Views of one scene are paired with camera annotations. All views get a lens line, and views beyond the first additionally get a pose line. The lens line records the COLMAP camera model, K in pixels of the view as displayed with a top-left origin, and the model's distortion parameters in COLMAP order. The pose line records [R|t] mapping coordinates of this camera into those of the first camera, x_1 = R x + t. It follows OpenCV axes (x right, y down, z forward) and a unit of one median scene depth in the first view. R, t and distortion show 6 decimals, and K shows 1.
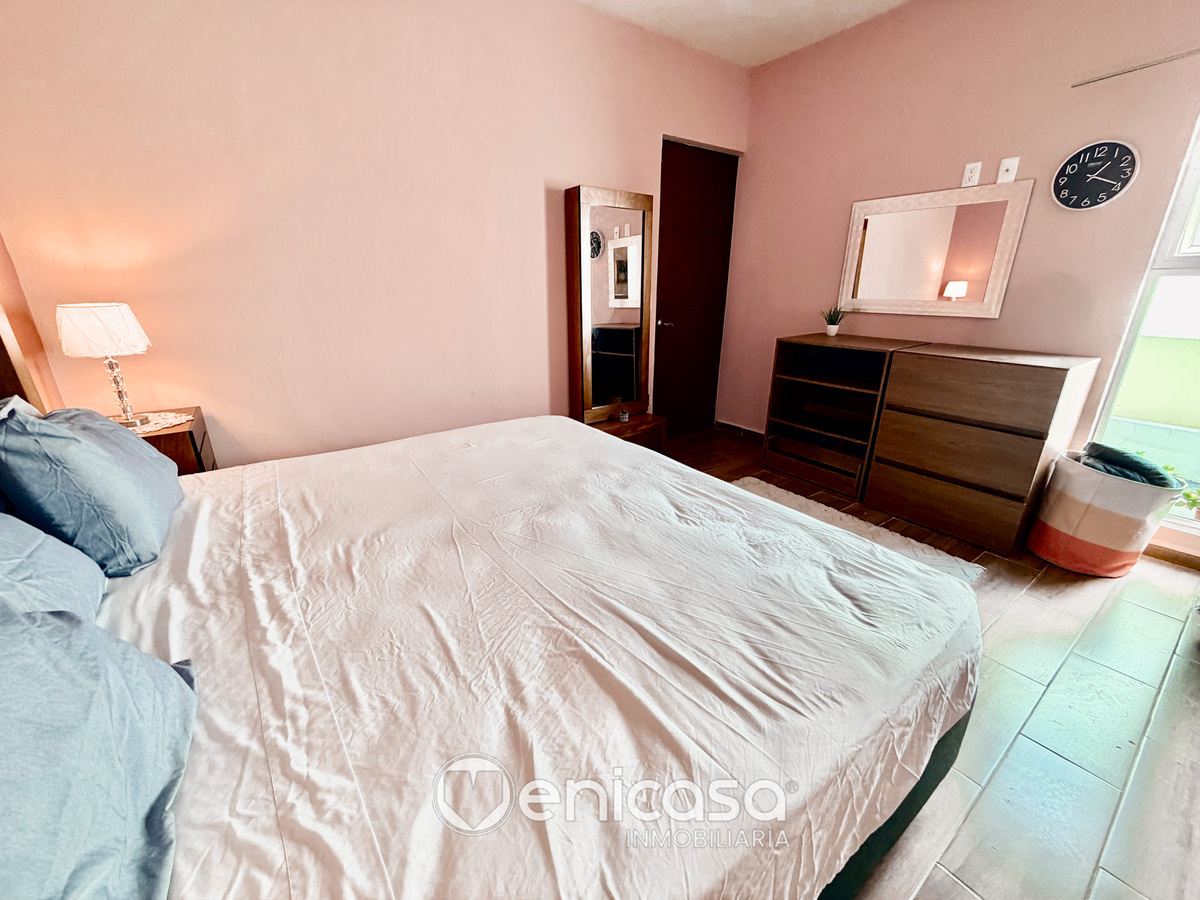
lens RADIAL K [[478.6, 0, 596.0], [0, 478.6, 450.2], [0, 0, 1]] dist [0.000320, 0.000314]
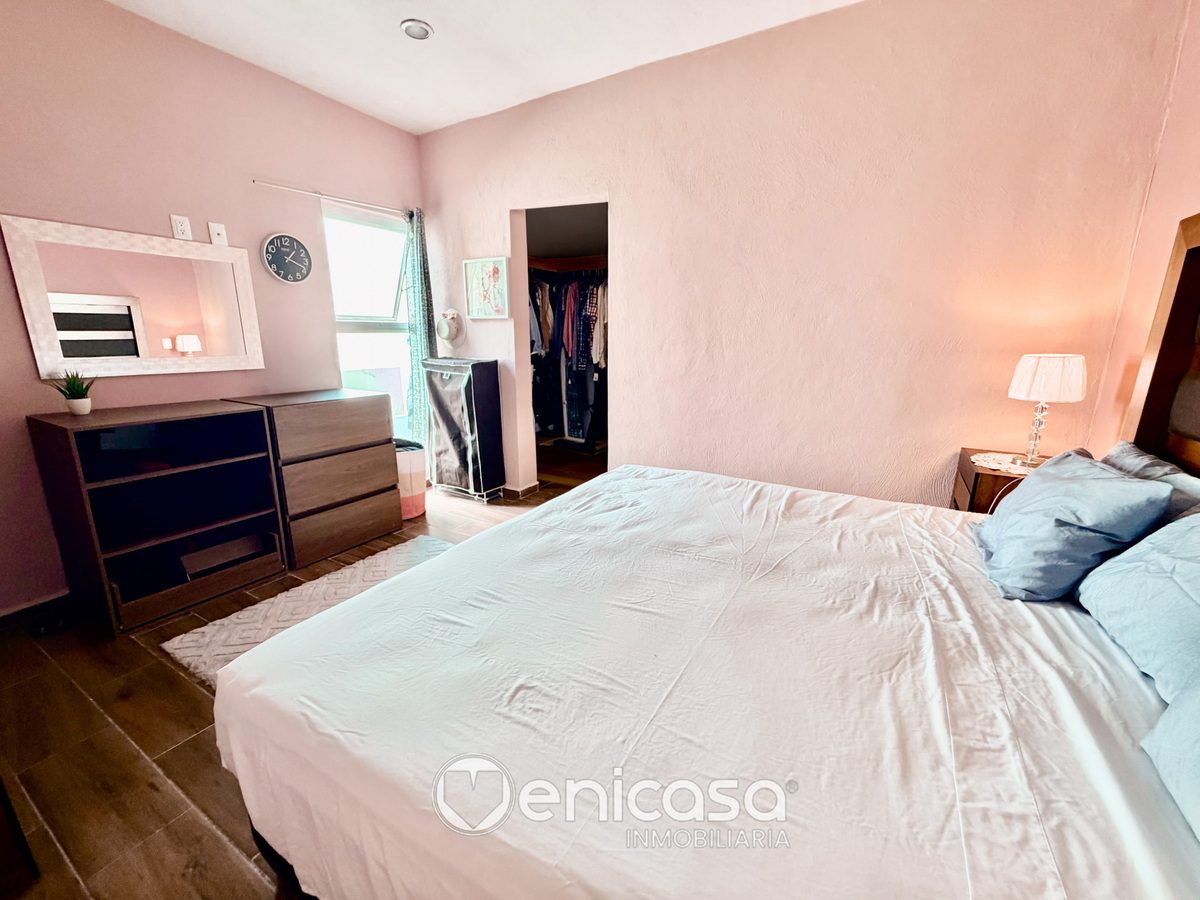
lens RADIAL K [[478.6, 0, 596.0], [0, 478.6, 450.2], [0, 0, 1]] dist [0.000320, 0.000314]
pose [[-0.419125, -0.208363, 0.883697, -1.035174], [0.298670, 0.887499, 0.350915, -0.553021], [-0.857398, 0.411011, -0.309741, 1.582772]]
